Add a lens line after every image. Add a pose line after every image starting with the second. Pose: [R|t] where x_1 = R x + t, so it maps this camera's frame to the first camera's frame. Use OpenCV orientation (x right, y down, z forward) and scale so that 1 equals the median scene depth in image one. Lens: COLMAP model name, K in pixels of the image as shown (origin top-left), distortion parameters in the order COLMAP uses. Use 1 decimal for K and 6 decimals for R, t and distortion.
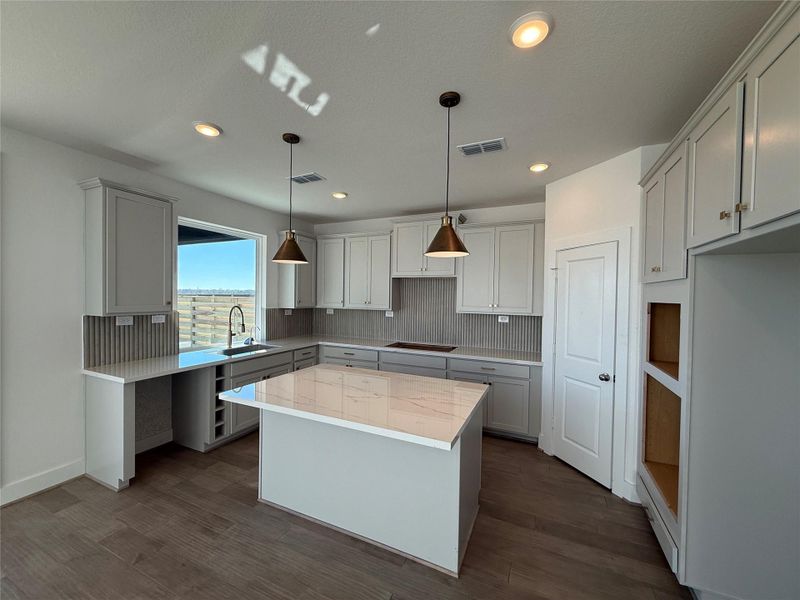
lens RADIAL K [[316.0, 0, 400.5], [0, 316.0, 302.4], [0, 0, 1]] dist [-0.004203, -0.000318]
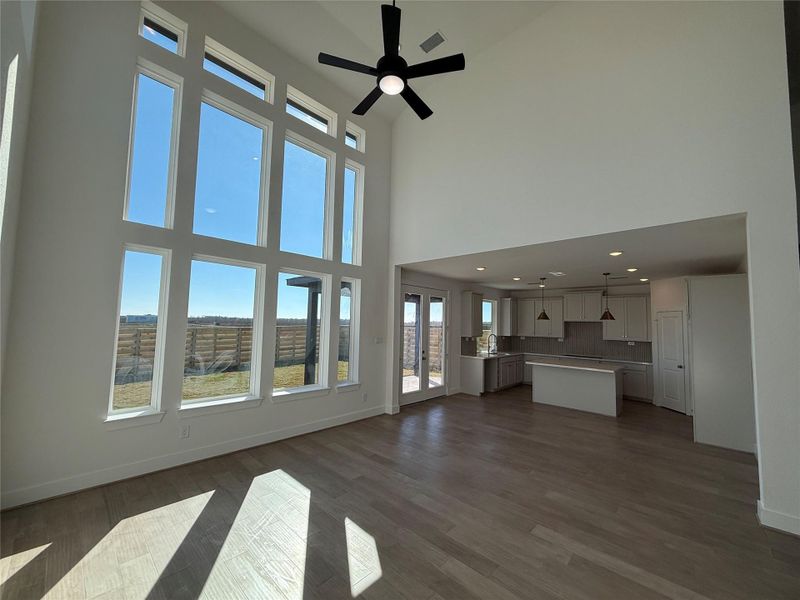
lens RADIAL K [[322.9, 0, 400.0], [0, 322.9, 300.0], [0, 0, 1]] dist [0.008931, -0.000097]
pose [[0.949471, -0.014708, -0.313510, -0.480007], [-0.016475, 0.995189, -0.096582, 0.001594], [0.313422, 0.096867, 0.944661, -1.645808]]
